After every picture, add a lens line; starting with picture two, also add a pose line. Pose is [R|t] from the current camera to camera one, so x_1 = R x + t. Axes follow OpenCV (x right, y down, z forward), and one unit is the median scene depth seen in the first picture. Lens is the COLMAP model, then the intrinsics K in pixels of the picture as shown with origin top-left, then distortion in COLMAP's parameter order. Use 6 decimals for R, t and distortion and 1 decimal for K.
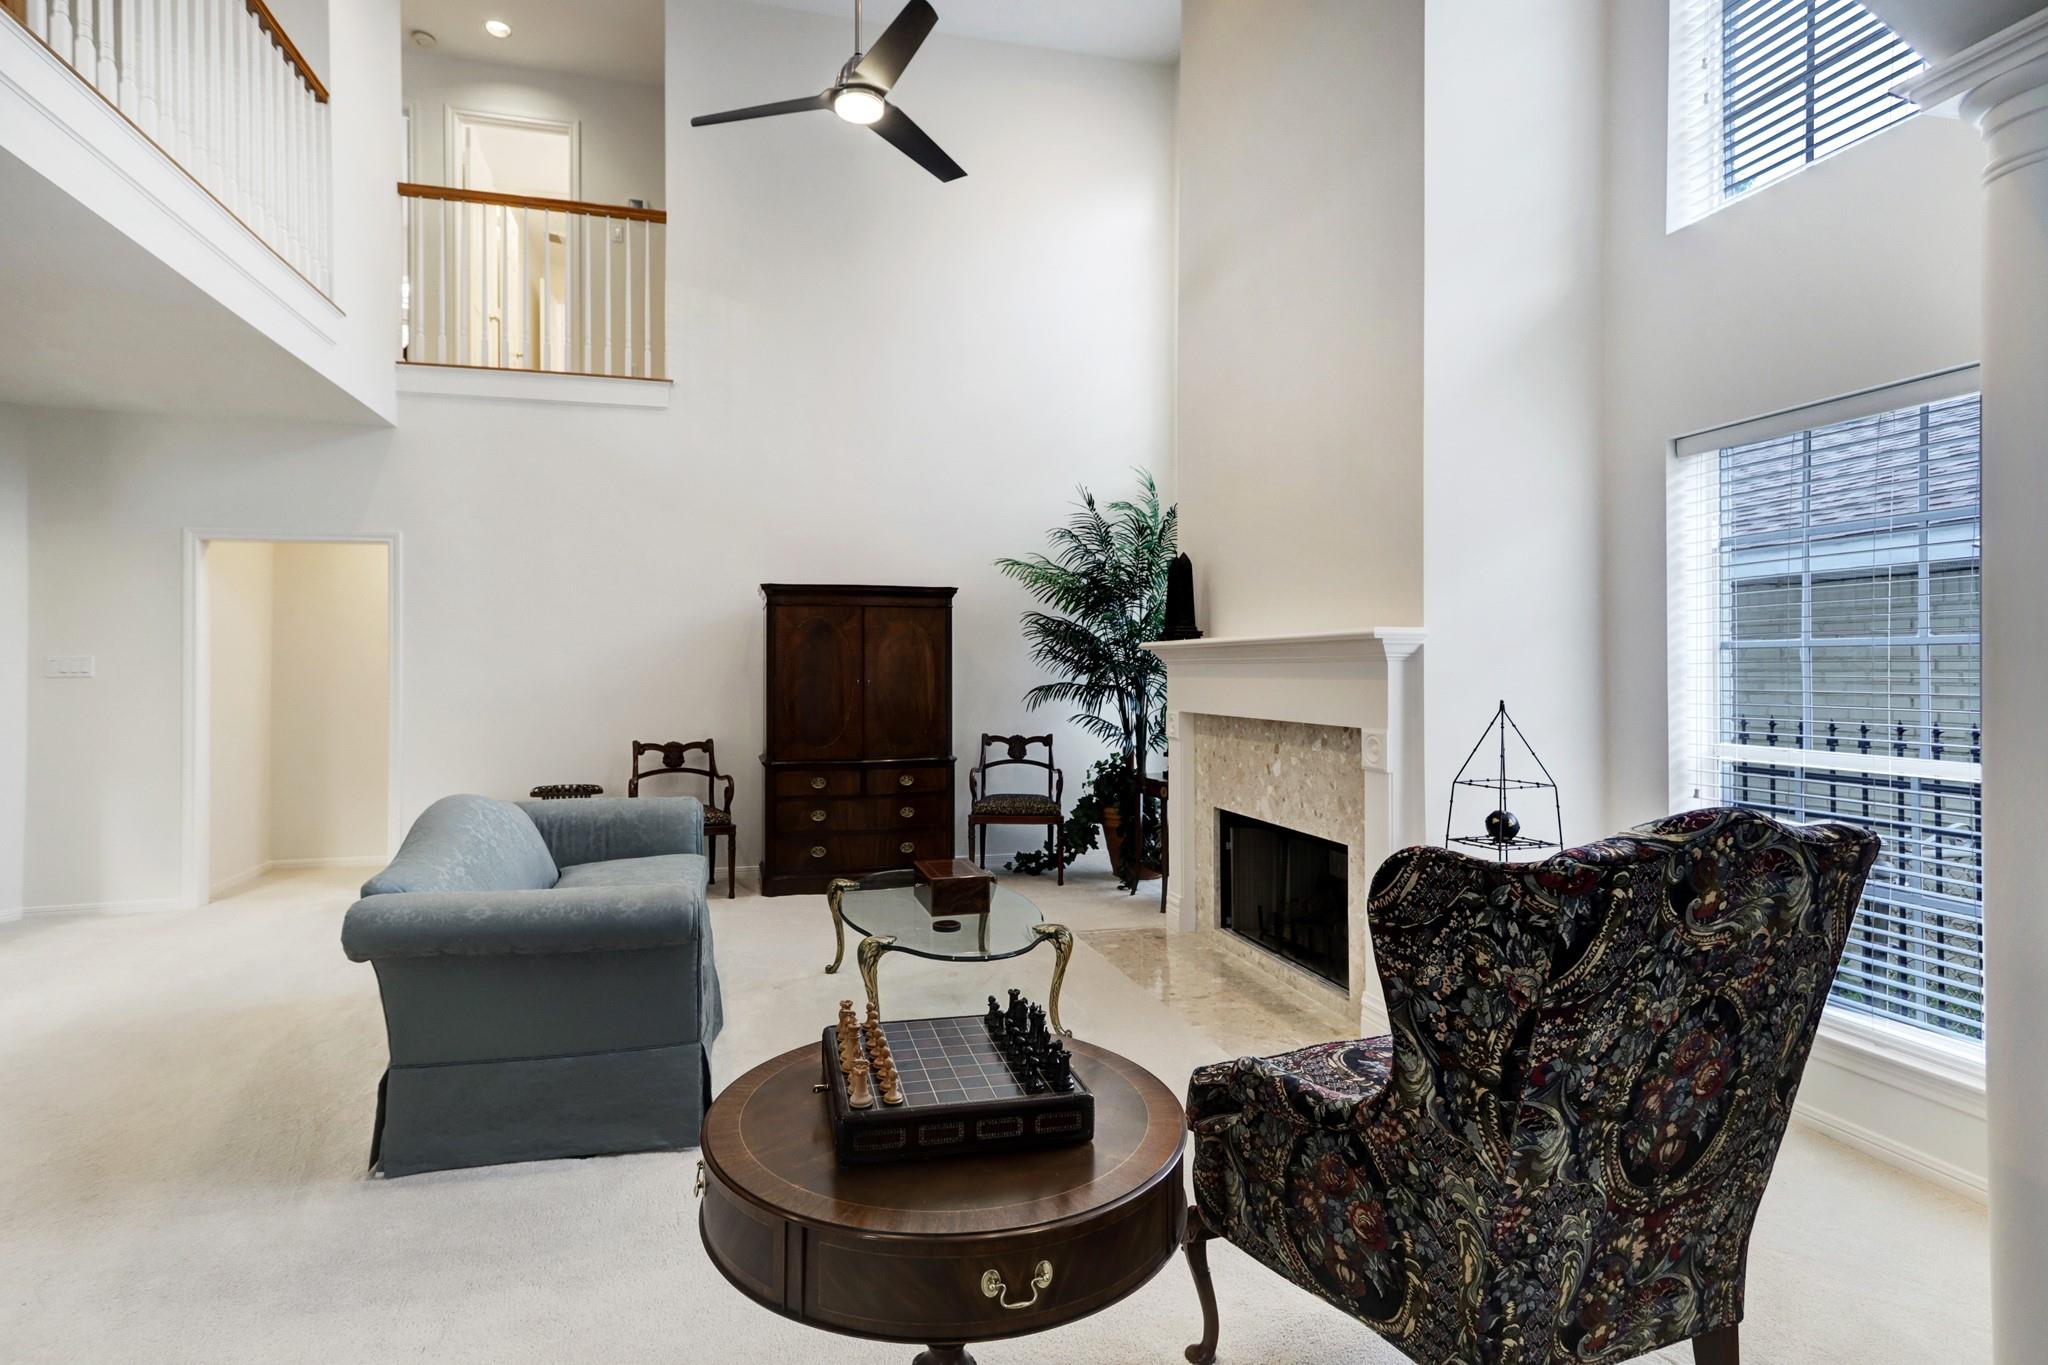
lens RADIAL K [[979.9, 0, 1015.6], [0, 979.9, 673.9], [0, 0, 1]] dist [0.016073, 0.000163]
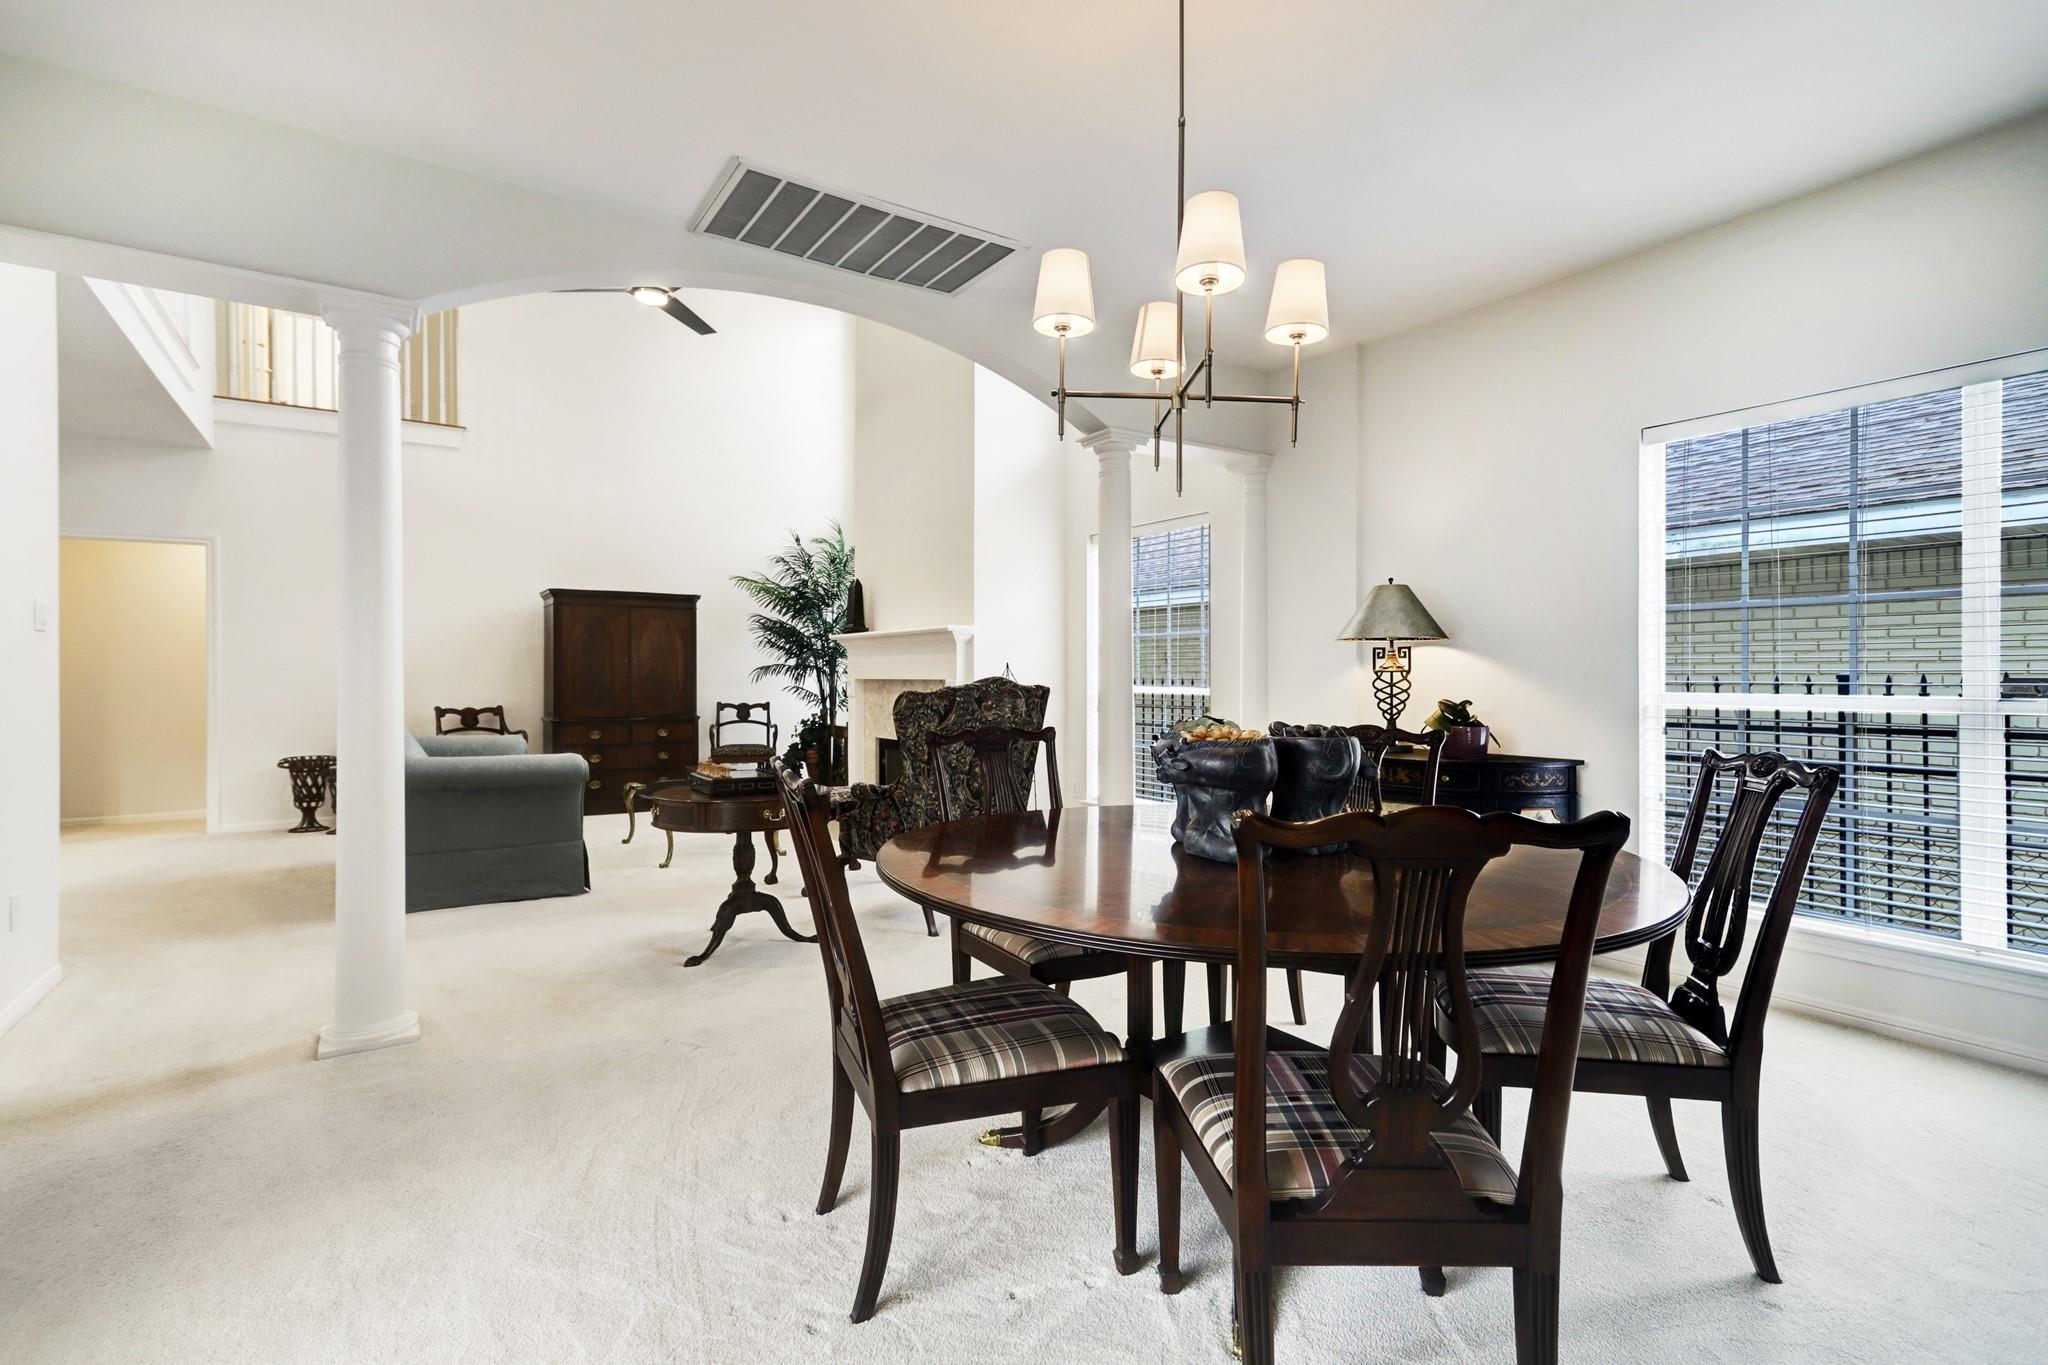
lens RADIAL K [[979.9, 0, 1004.7], [0, 979.9, 689.8], [0, 0, 1]] dist [0.016073, 0.000163]
pose [[0.959706, 0.001835, 0.281000, -0.036621], [-0.004144, 0.999962, 0.007624, 0.034964], [-0.280975, -0.008481, 0.959678, -0.474755]]
